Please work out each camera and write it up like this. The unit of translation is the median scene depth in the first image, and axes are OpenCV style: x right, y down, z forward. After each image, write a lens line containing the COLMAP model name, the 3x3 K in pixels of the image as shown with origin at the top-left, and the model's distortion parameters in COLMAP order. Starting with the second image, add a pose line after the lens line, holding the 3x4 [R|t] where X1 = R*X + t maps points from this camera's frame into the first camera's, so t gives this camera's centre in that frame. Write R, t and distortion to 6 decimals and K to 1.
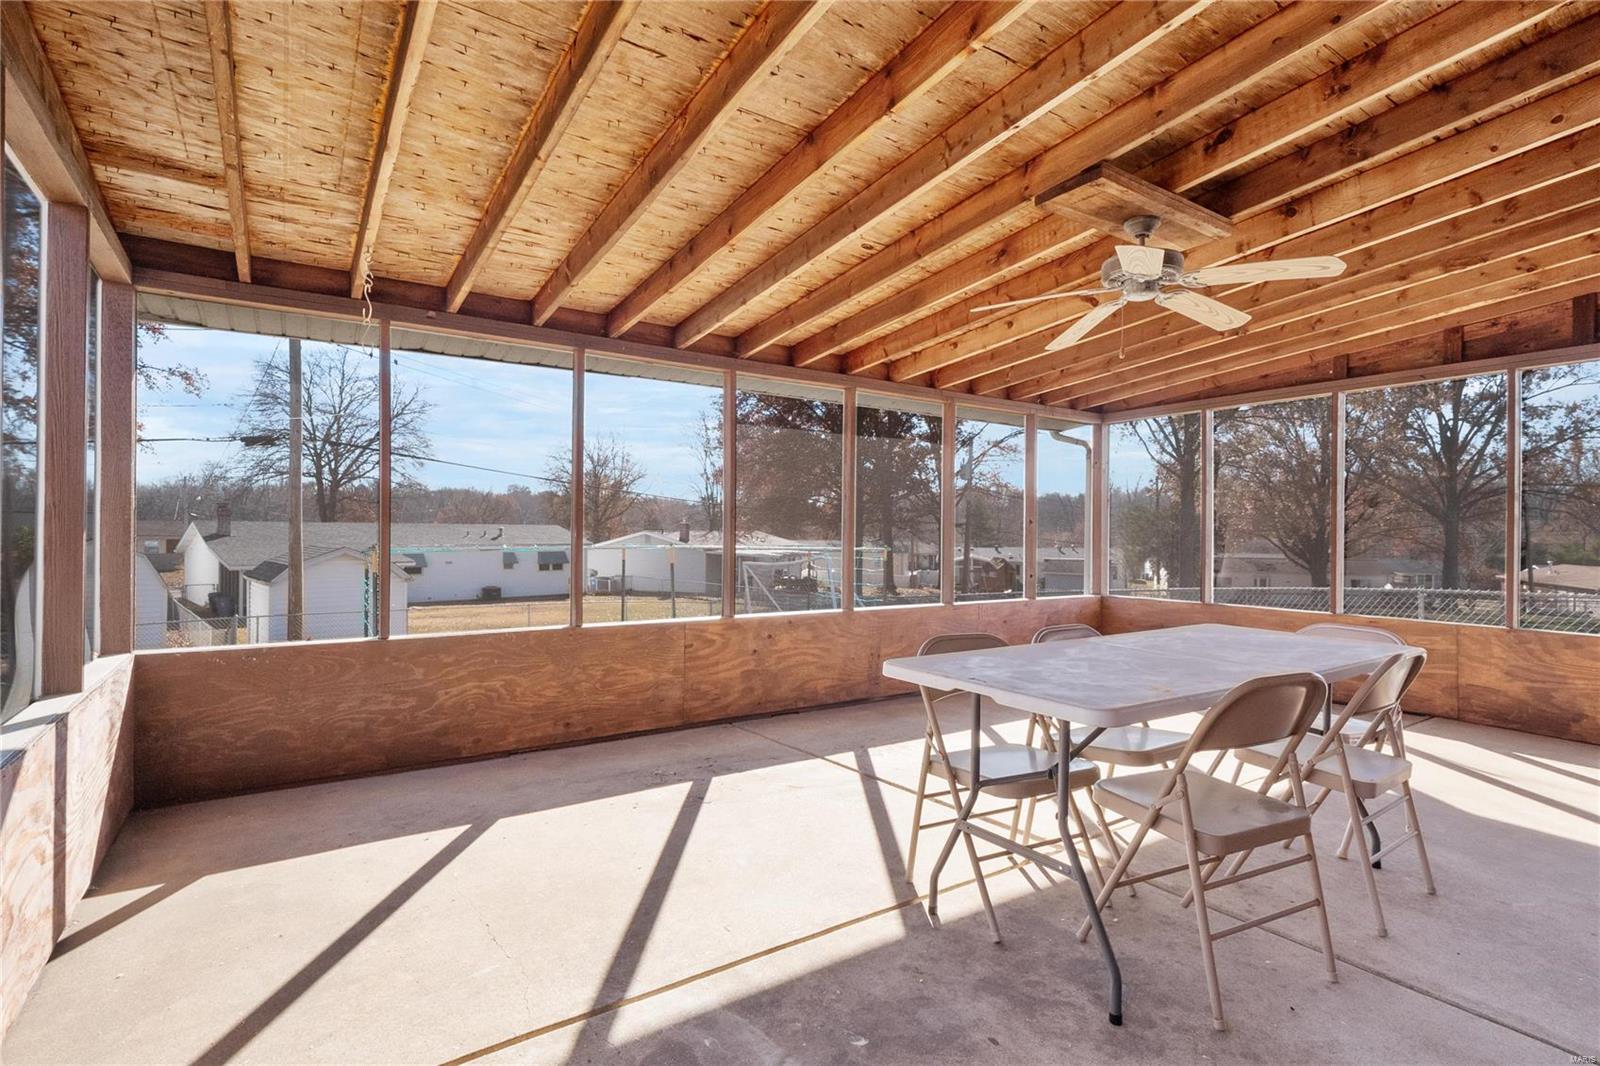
lens RADIAL K [[767.1, 0, 802.6], [0, 767.1, 535.7], [0, 0, 1]] dist [0.003432, 0.002526]
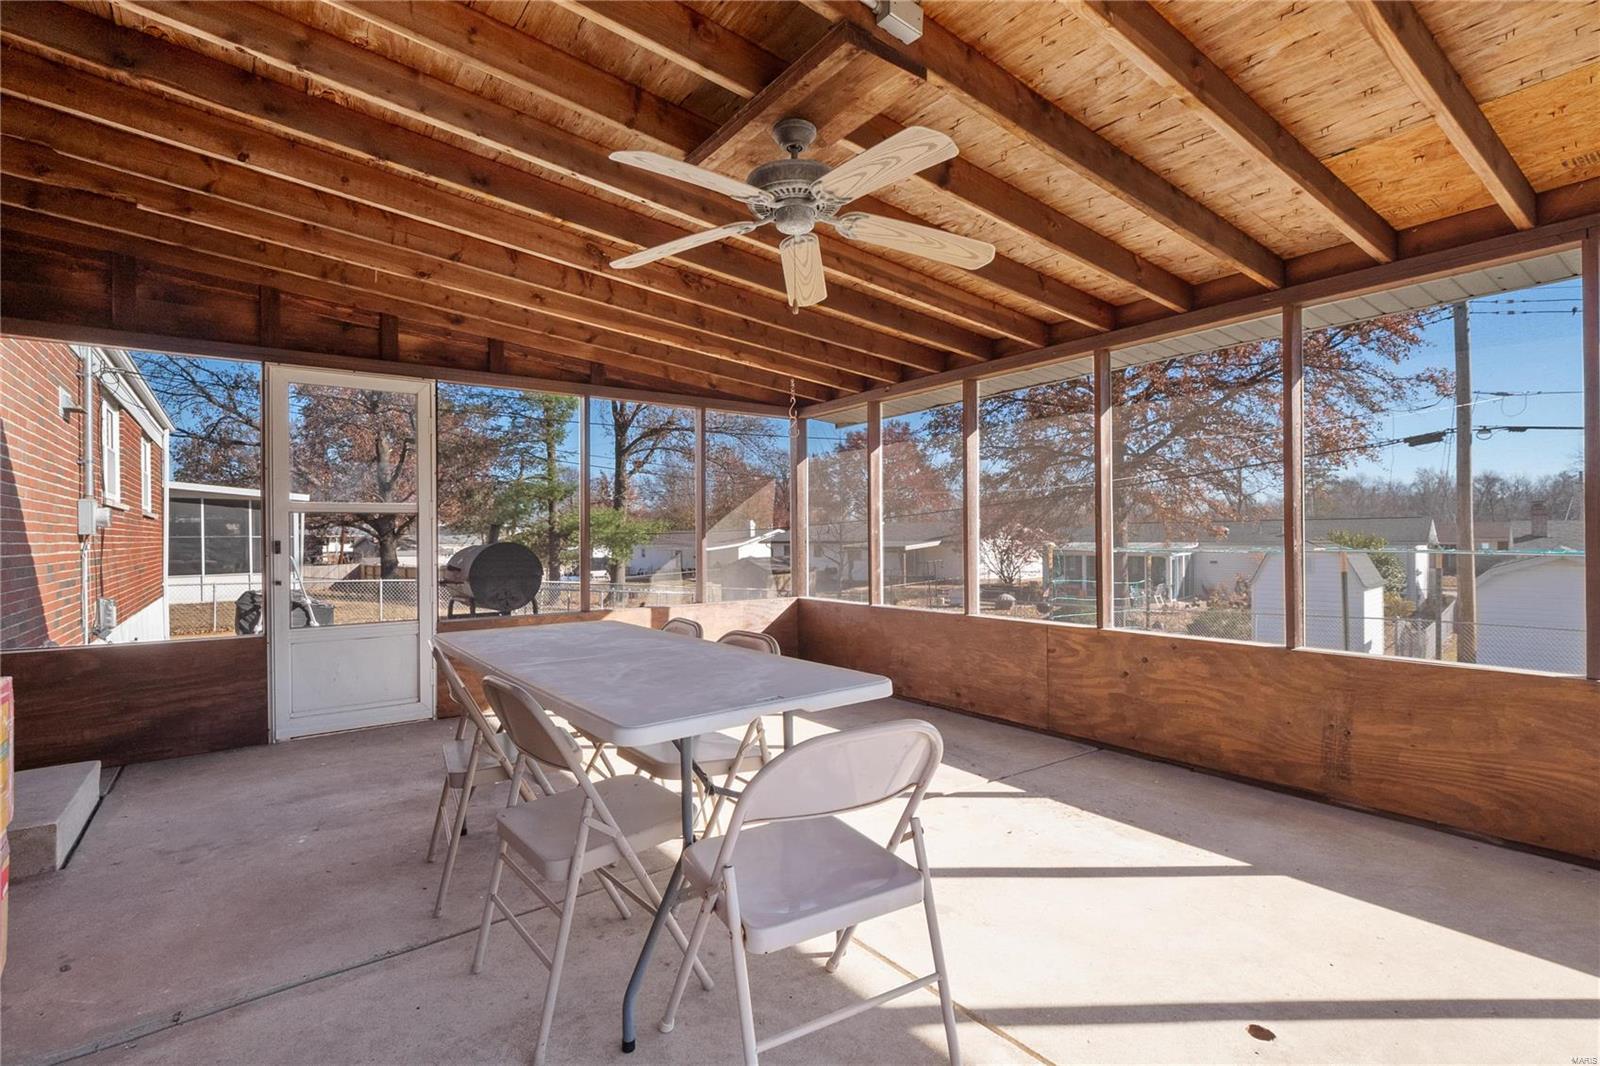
lens RADIAL K [[758.0, 0, 799.4], [0, 758.0, 531.7], [0, 0, 1]] dist [0.012638, -0.000788]
pose [[0.042740, -0.013653, -0.998993, 0.784816], [0.006110, 0.999891, -0.013404, 0.003945], [0.999068, -0.005531, 0.042819, 0.627077]]
